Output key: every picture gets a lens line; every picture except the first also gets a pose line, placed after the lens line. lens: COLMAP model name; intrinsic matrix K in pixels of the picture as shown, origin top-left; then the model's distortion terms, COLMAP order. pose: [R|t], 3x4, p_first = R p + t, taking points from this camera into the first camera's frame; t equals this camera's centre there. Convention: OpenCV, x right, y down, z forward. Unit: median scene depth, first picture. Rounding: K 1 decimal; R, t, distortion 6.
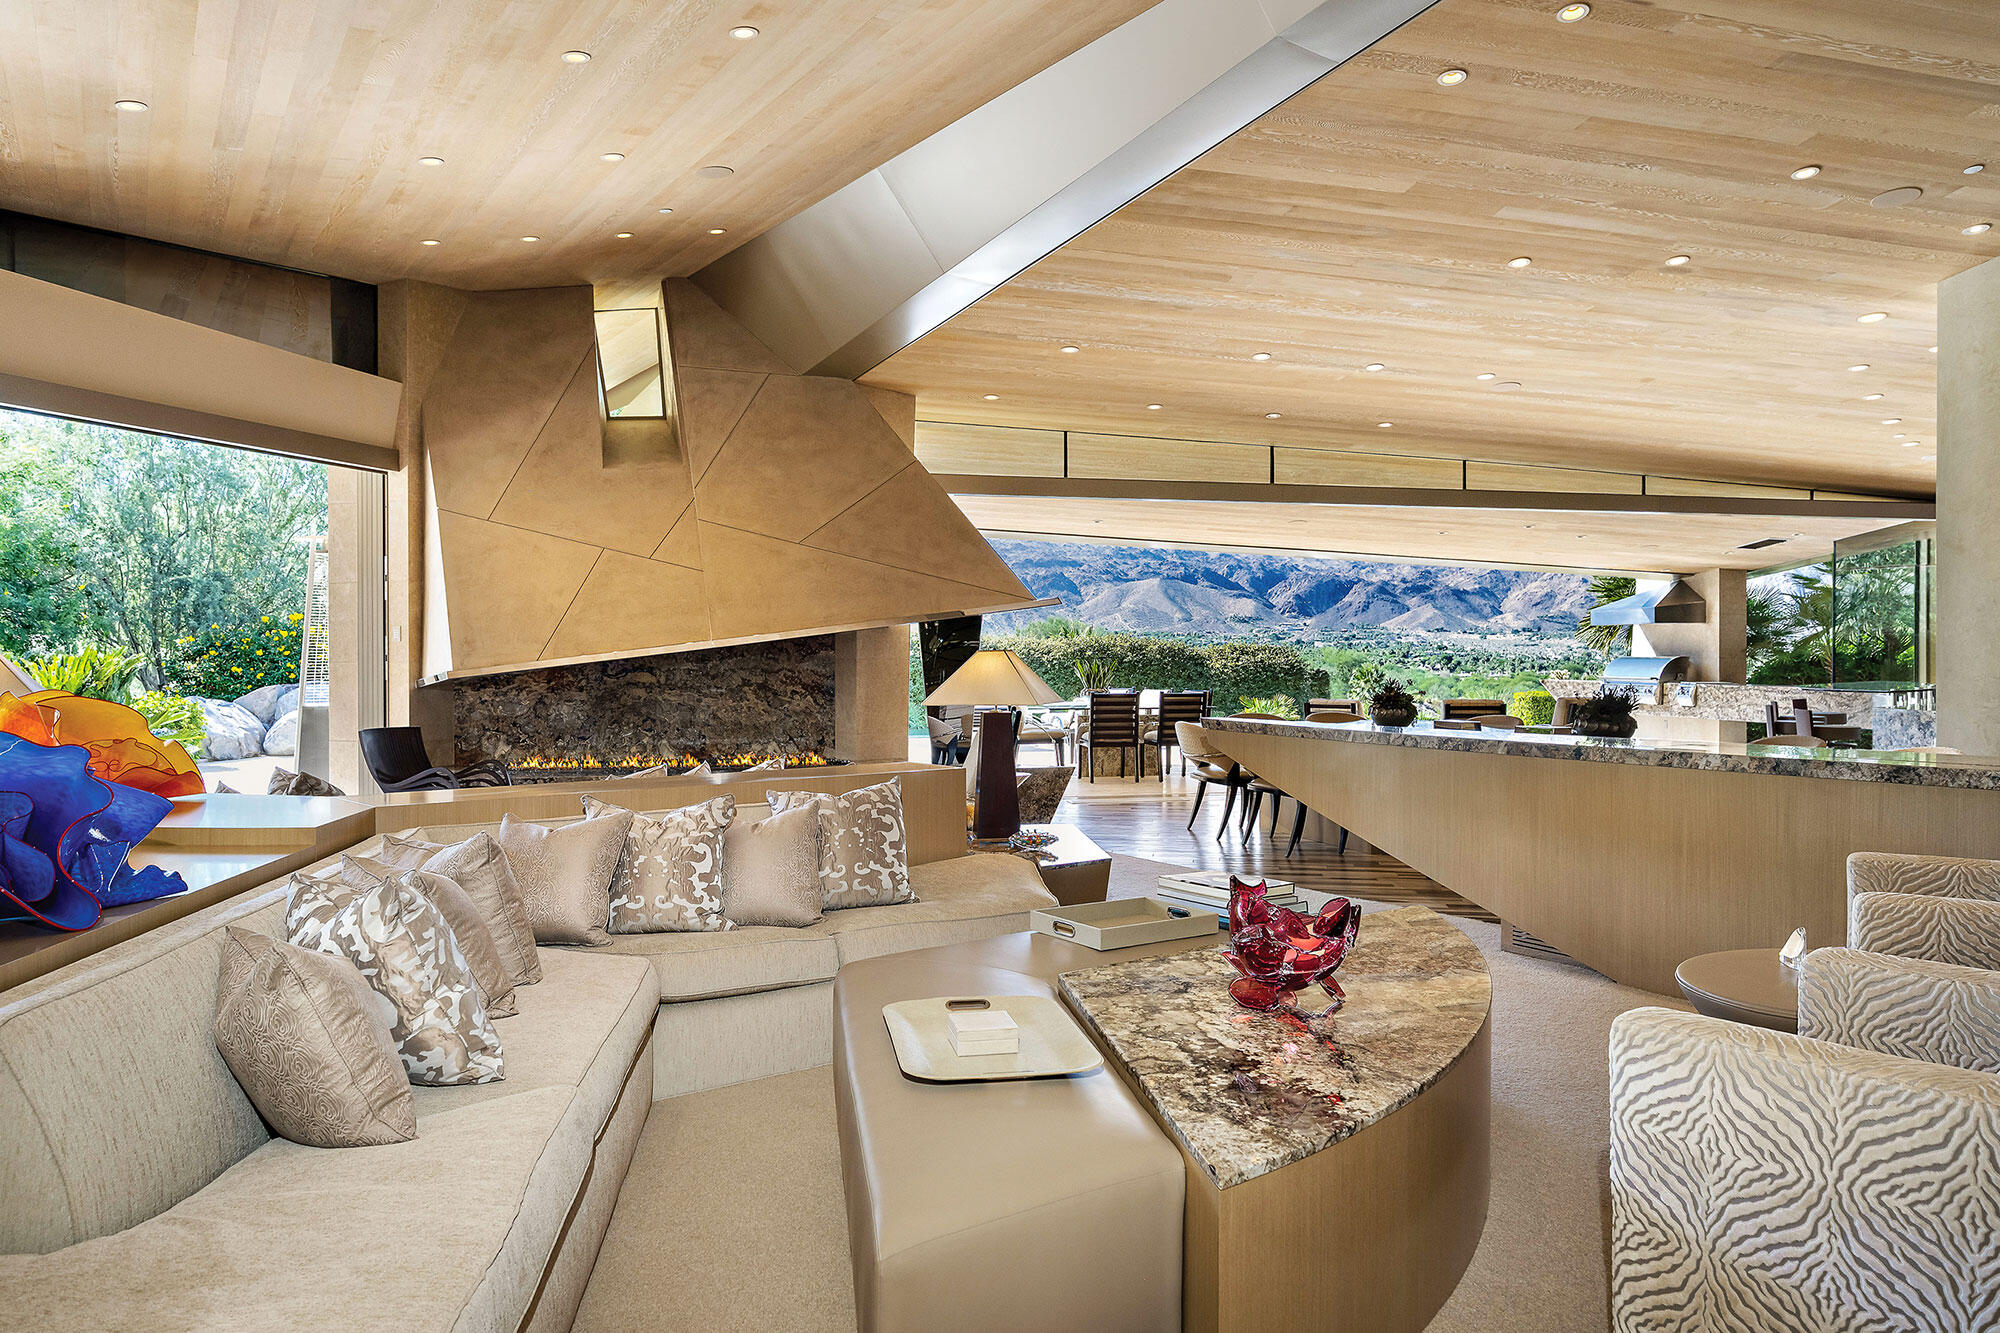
lens RADIAL K [[1237.0, 0, 1000.0], [0, 1237.0, 666.5], [0, 0, 1]] dist [0.002234, 0.000100]
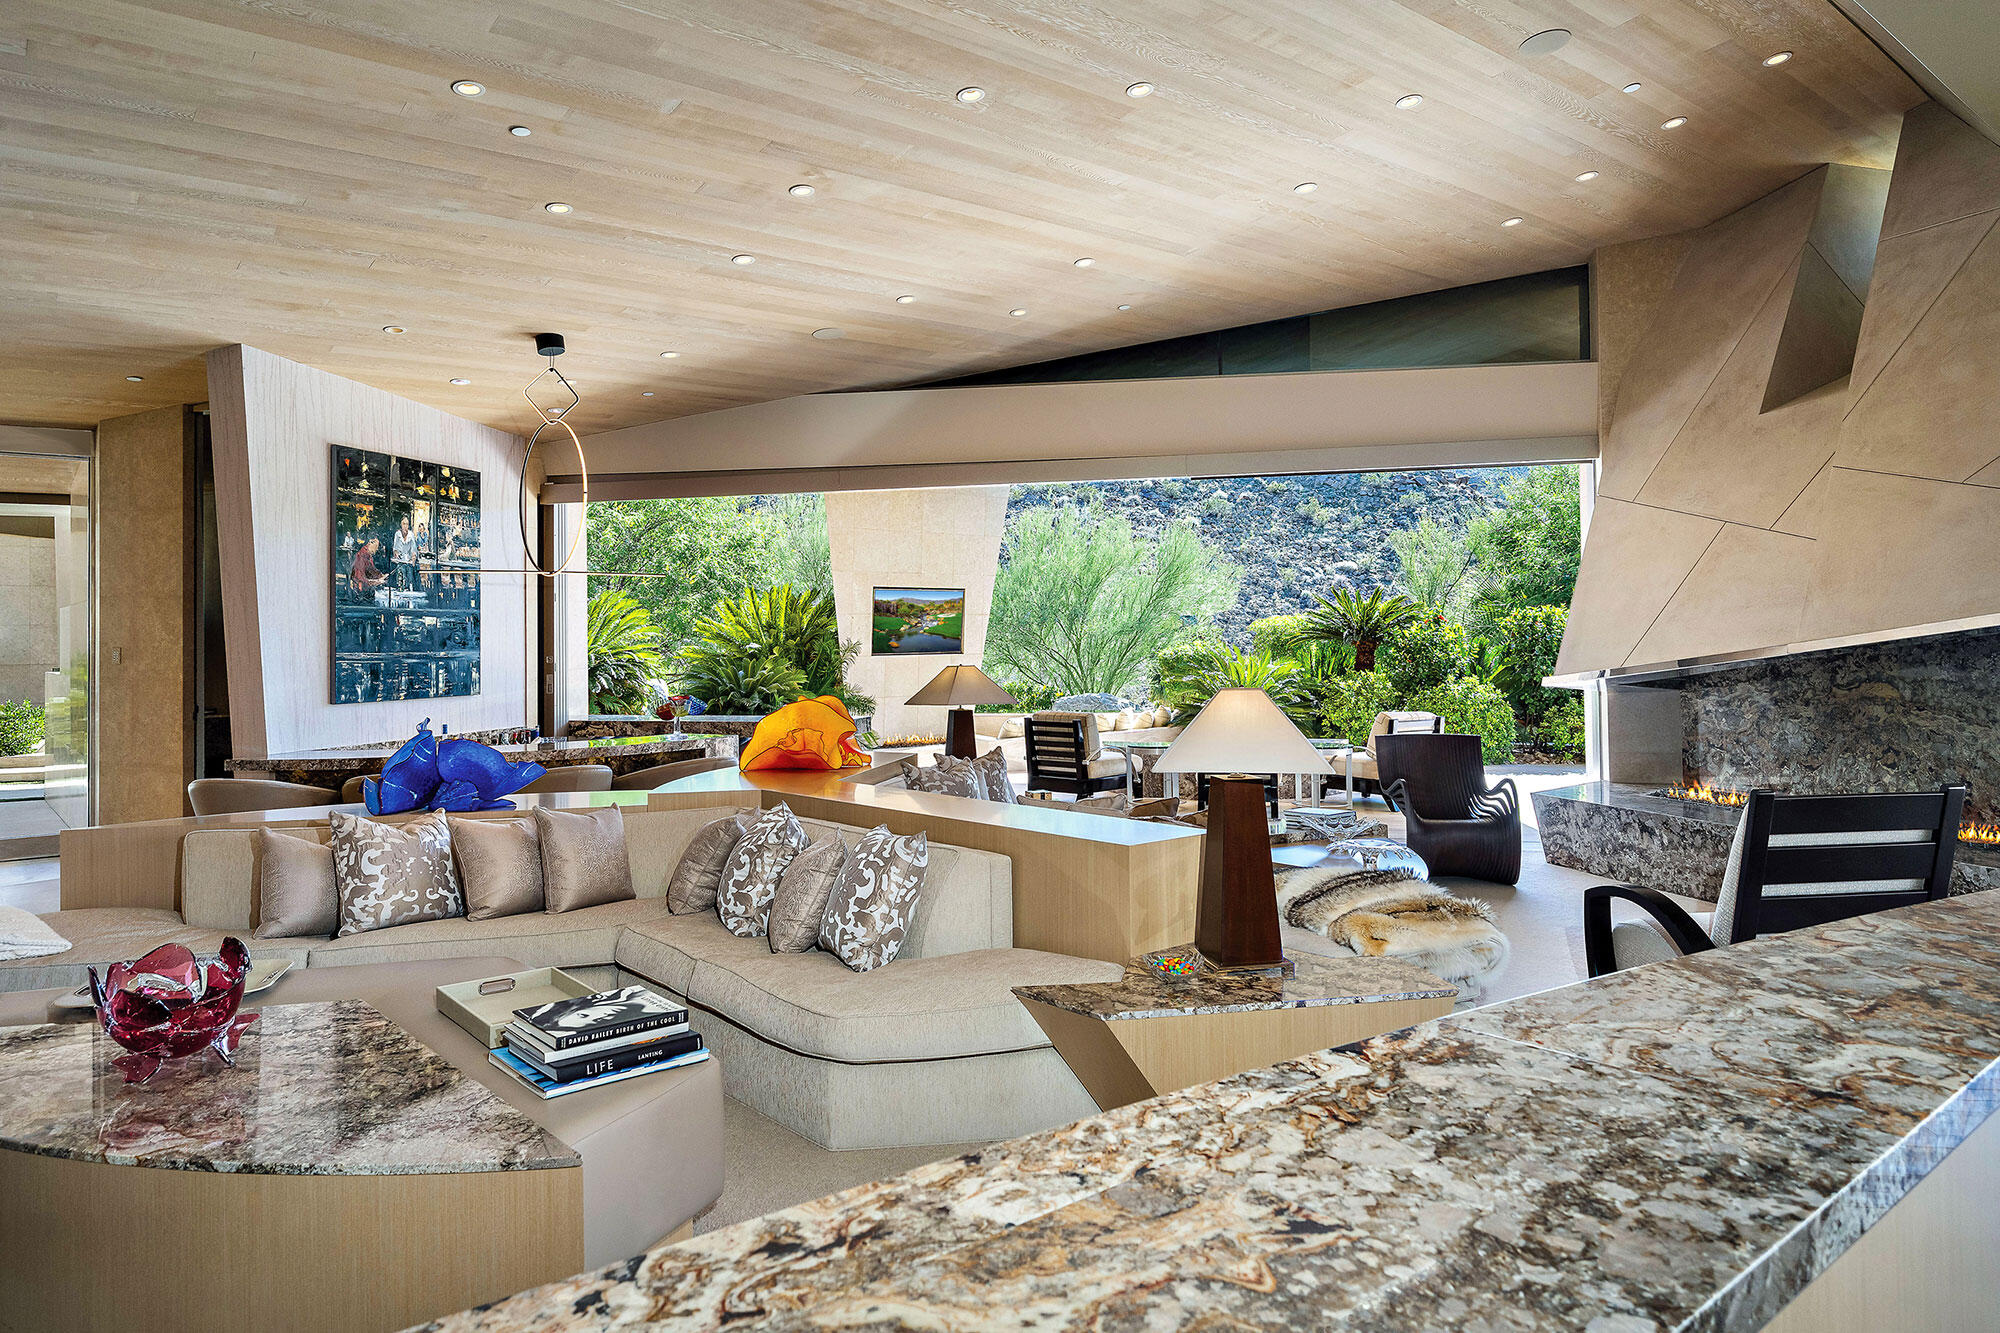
lens RADIAL K [[1229.3, 0, 1001.8], [0, 1229.3, 619.0], [0, 0, 1]] dist [-0.003743, -0.000220]
pose [[0.129123, -0.017467, -0.991475, 0.363660], [0.003987, 0.999846, -0.017096, -0.023218], [0.991621, -0.001745, 0.129173, 0.437408]]
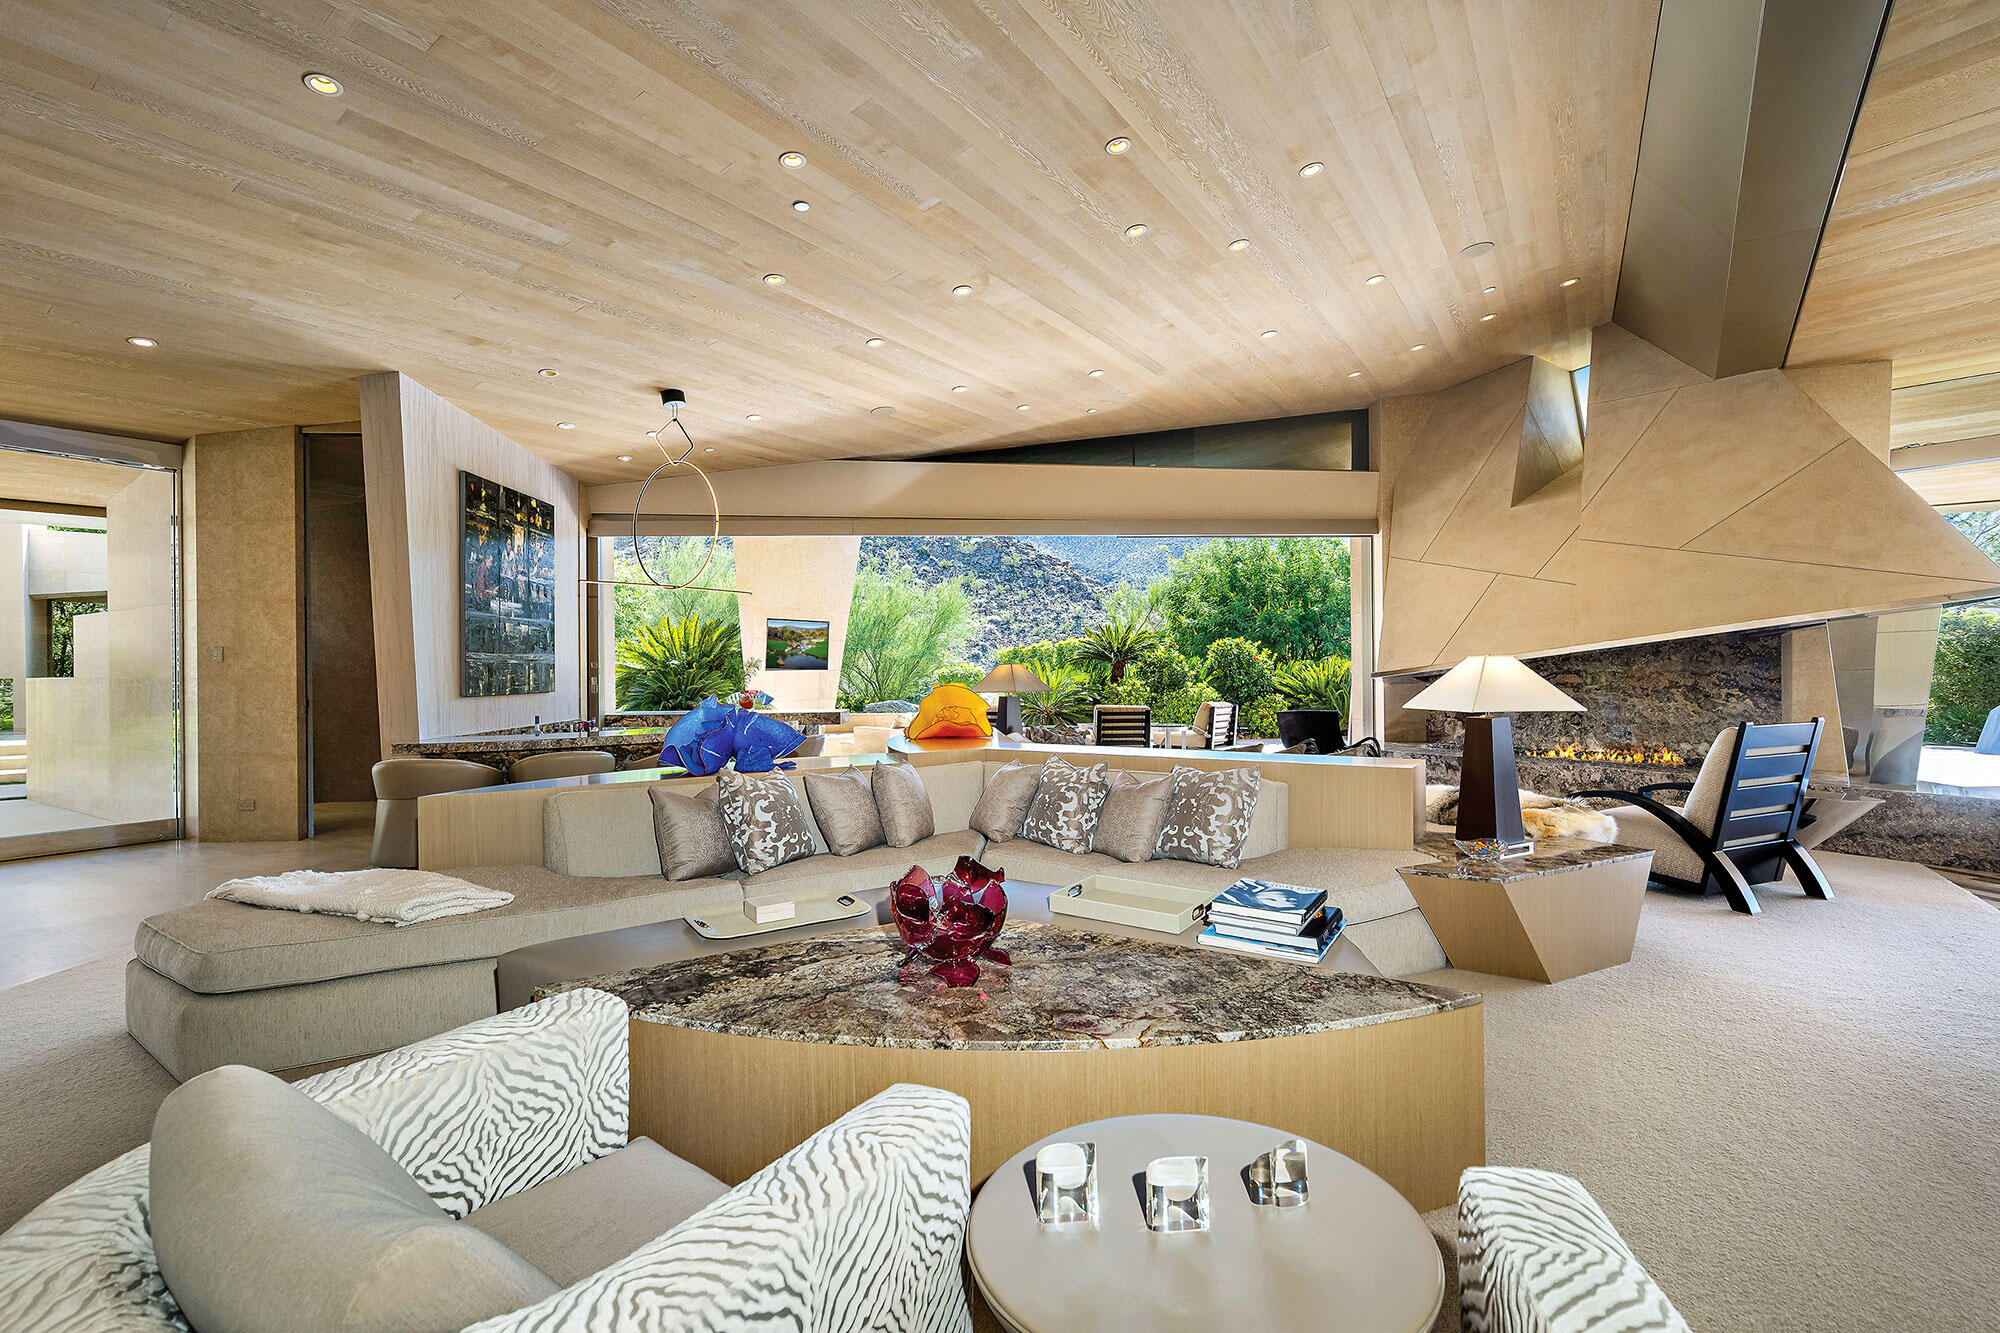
lens RADIAL K [[865.5, 0, 1000.0], [0, 865.5, 666.5], [0, 0, 1]] dist [-0.001369, -0.000171]
pose [[0.401598, -0.002295, -0.915813, 0.257689], [0.001361, 0.999997, -0.001909, -0.001866], [0.915815, -0.000480, 0.401600, 0.191980]]
